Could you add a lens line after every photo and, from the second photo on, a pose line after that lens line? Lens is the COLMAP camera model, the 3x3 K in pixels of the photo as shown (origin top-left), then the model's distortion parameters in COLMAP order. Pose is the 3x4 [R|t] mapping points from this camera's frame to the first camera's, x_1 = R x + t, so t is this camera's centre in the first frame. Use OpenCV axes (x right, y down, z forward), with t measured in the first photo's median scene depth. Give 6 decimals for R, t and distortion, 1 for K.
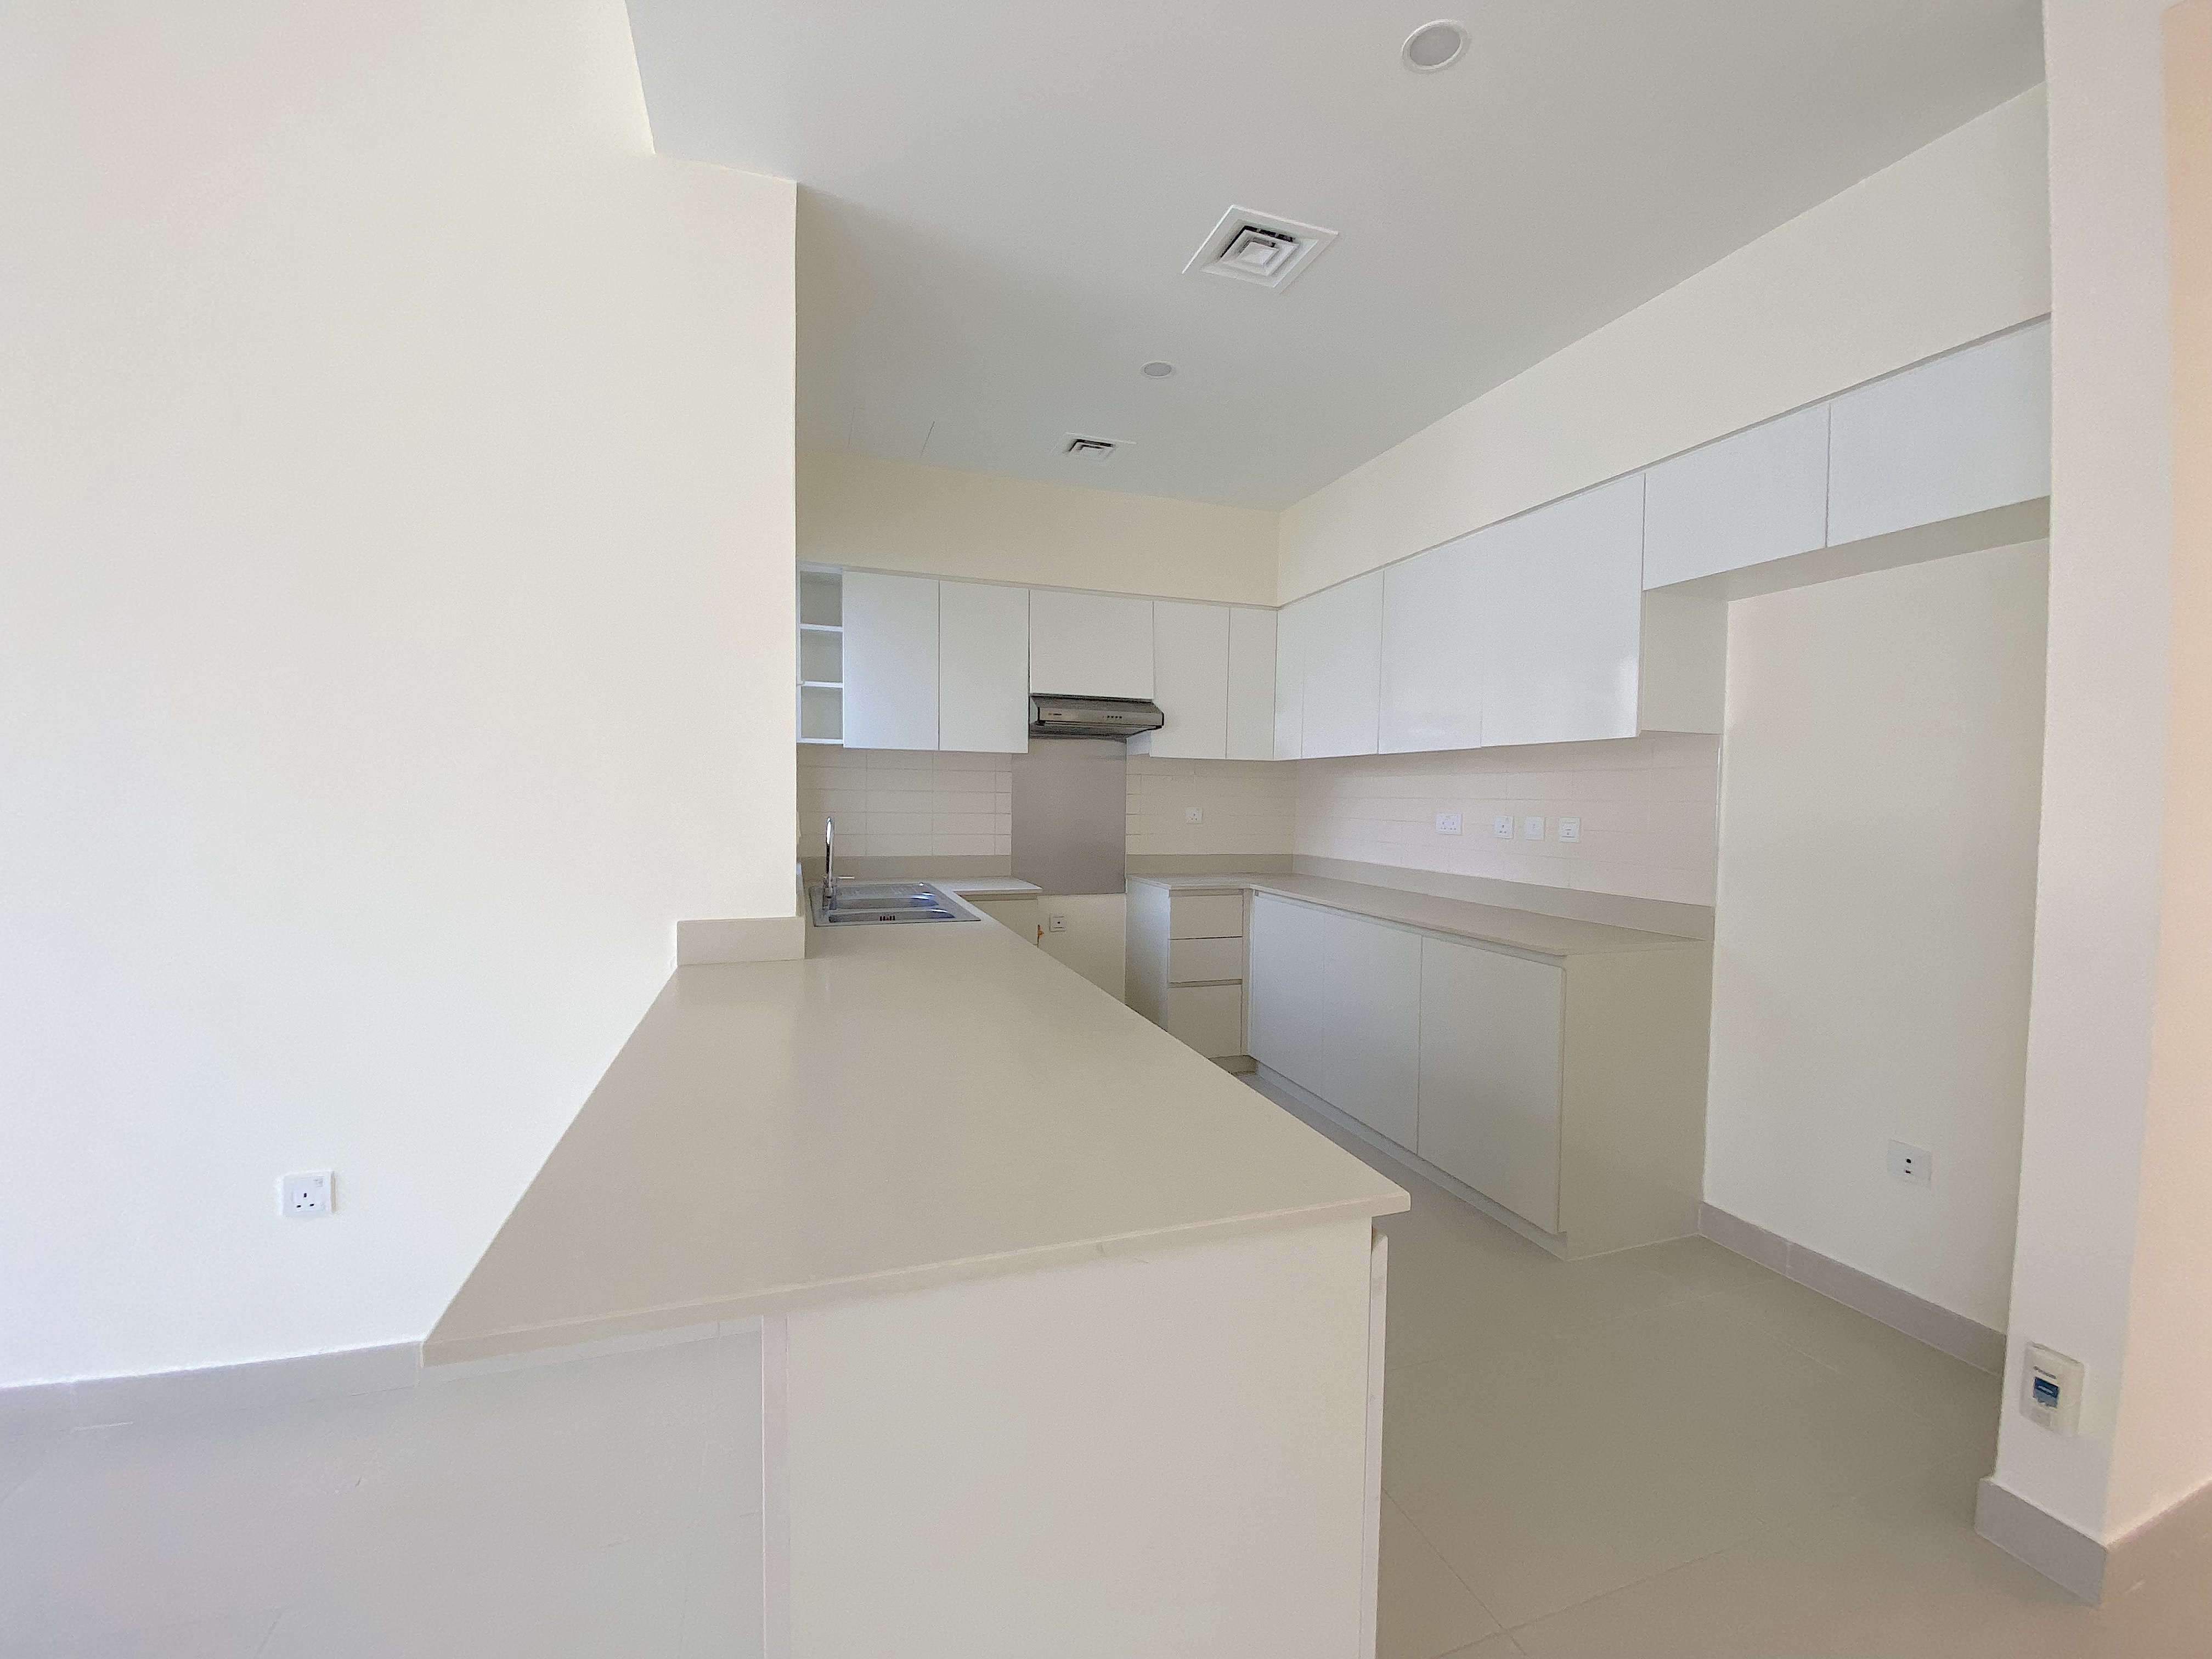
lens RADIAL K [[871.0, 0, 1106.0], [0, 871.0, 829.5], [0, 0, 1]] dist [-0.000473, -0.000300]
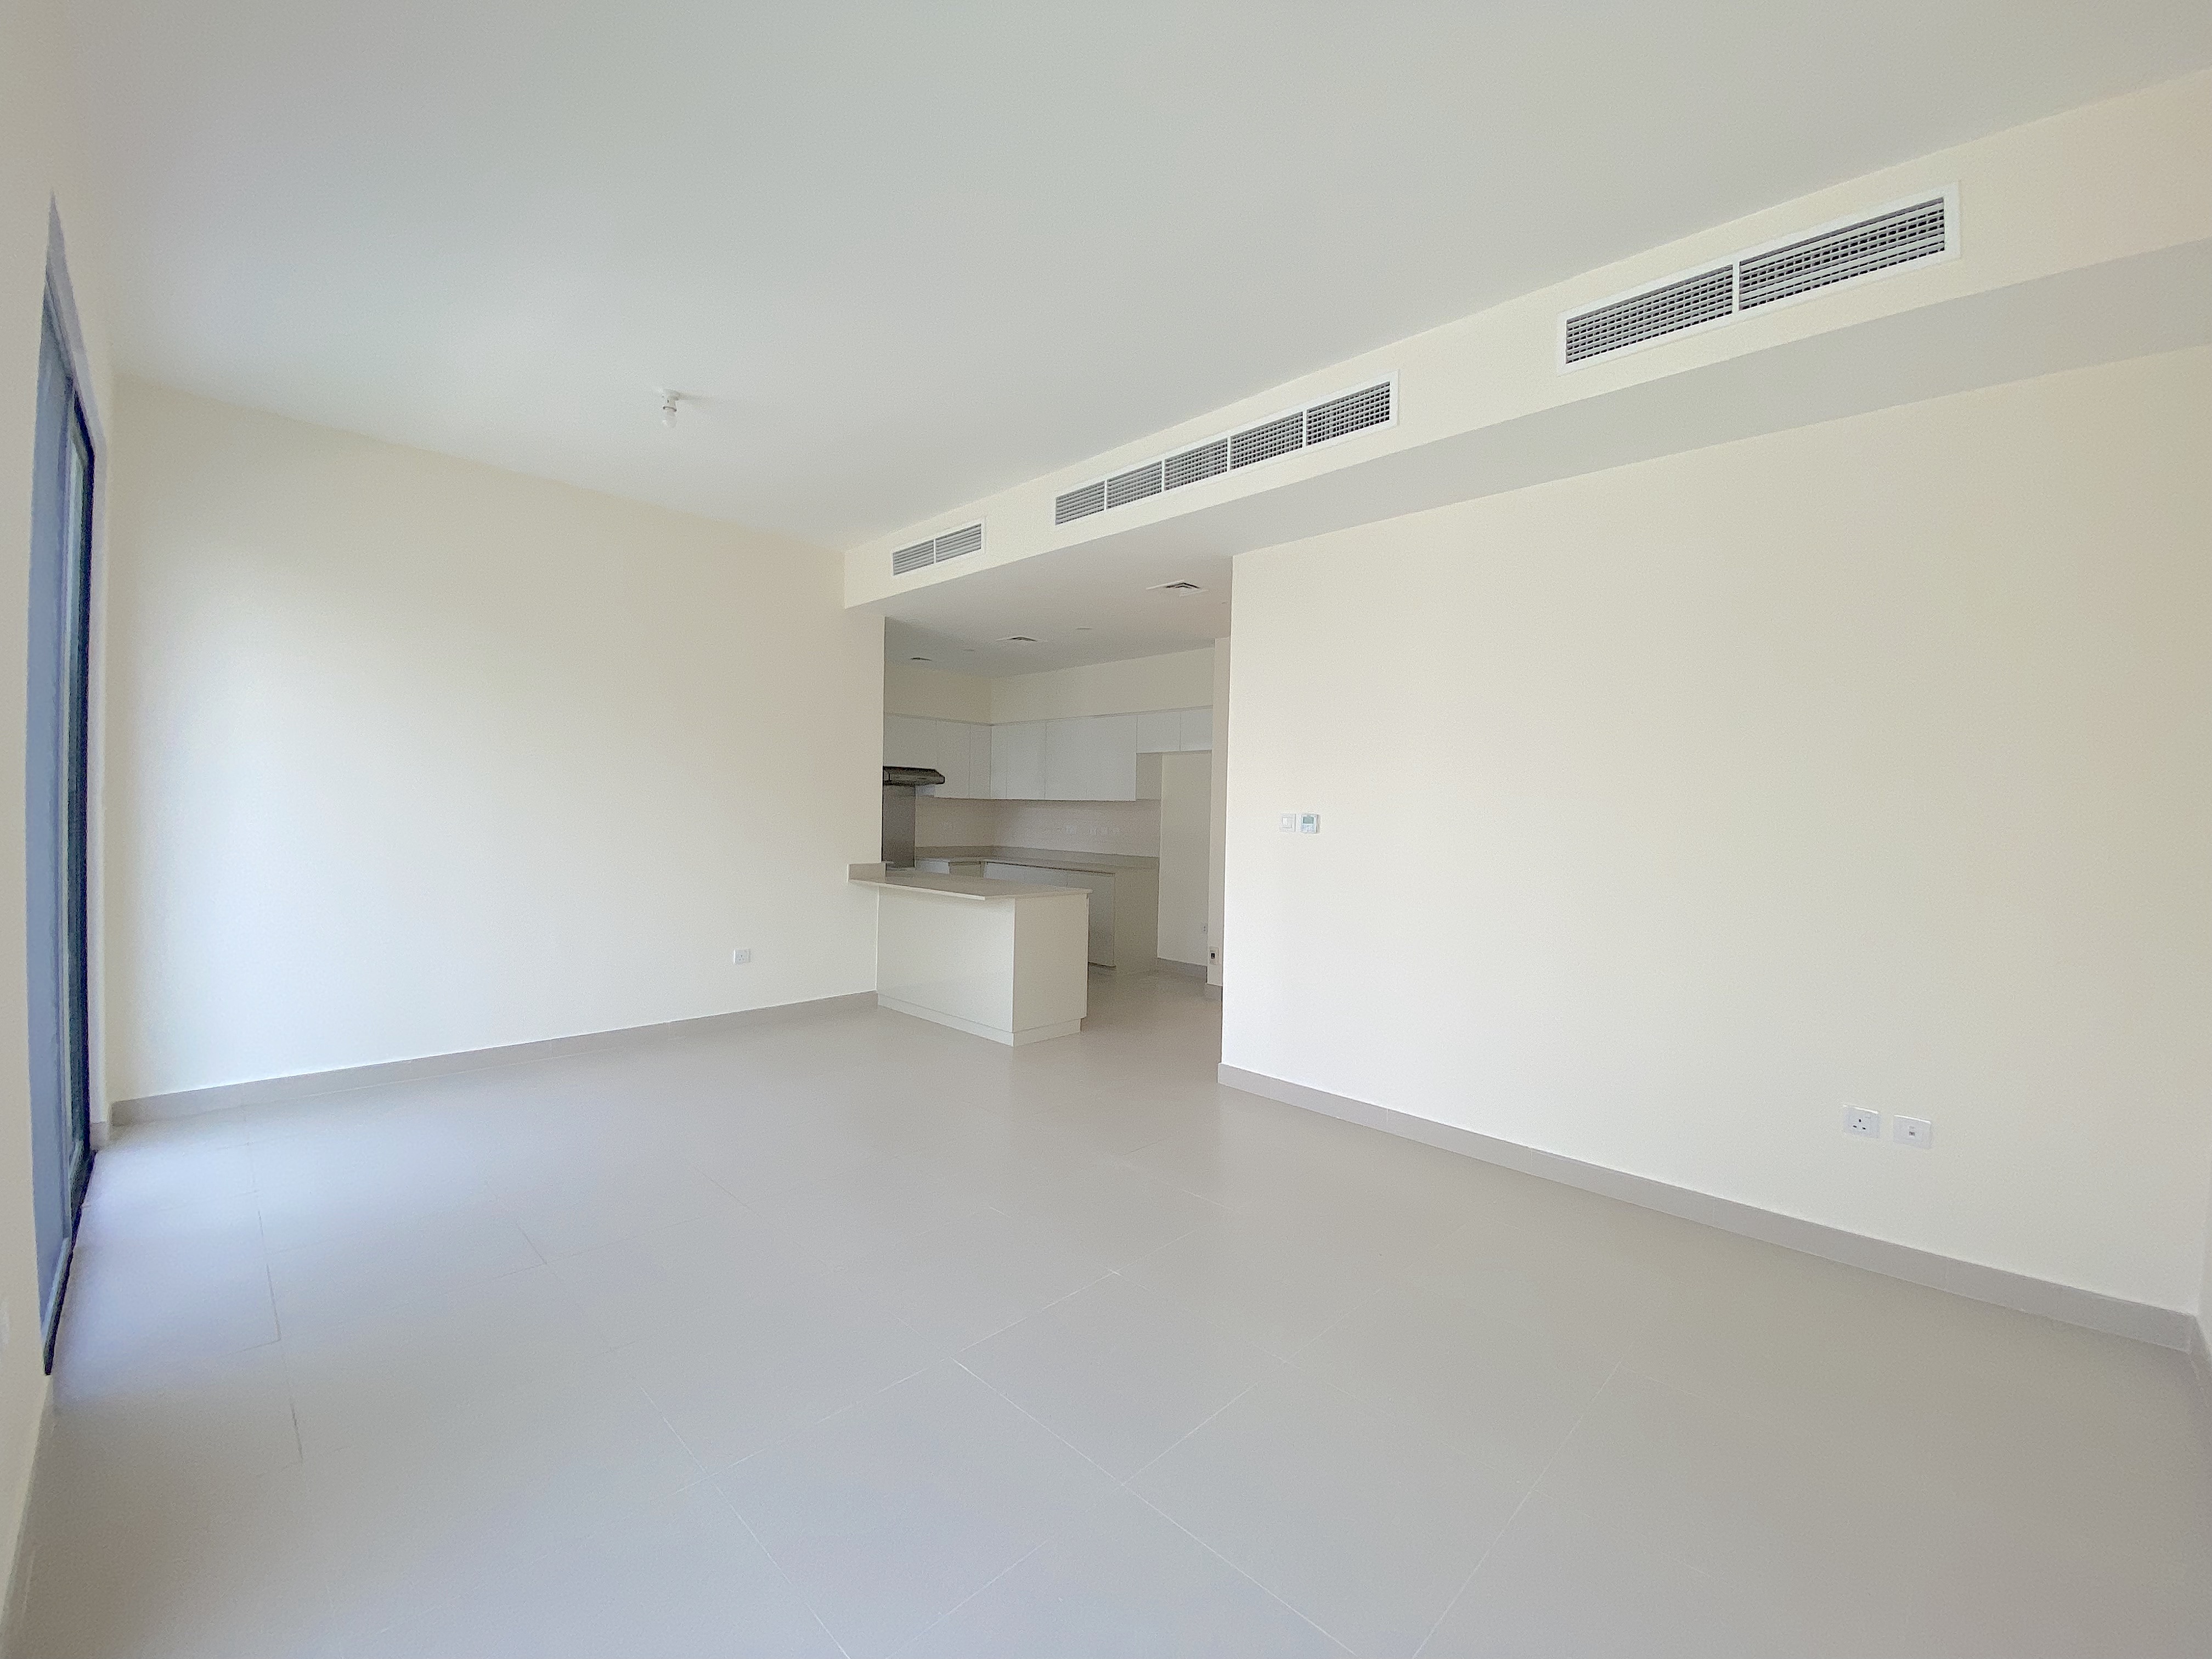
lens RADIAL K [[901.1, 0, 1095.6], [0, 901.1, 825.0], [0, 0, 1]] dist [-0.002316, -0.000312]
pose [[0.900557, -0.004587, 0.434714, -0.522531], [0.010466, 0.999883, -0.011132, 0.007716], [-0.434612, 0.014575, 0.900500, -1.037692]]
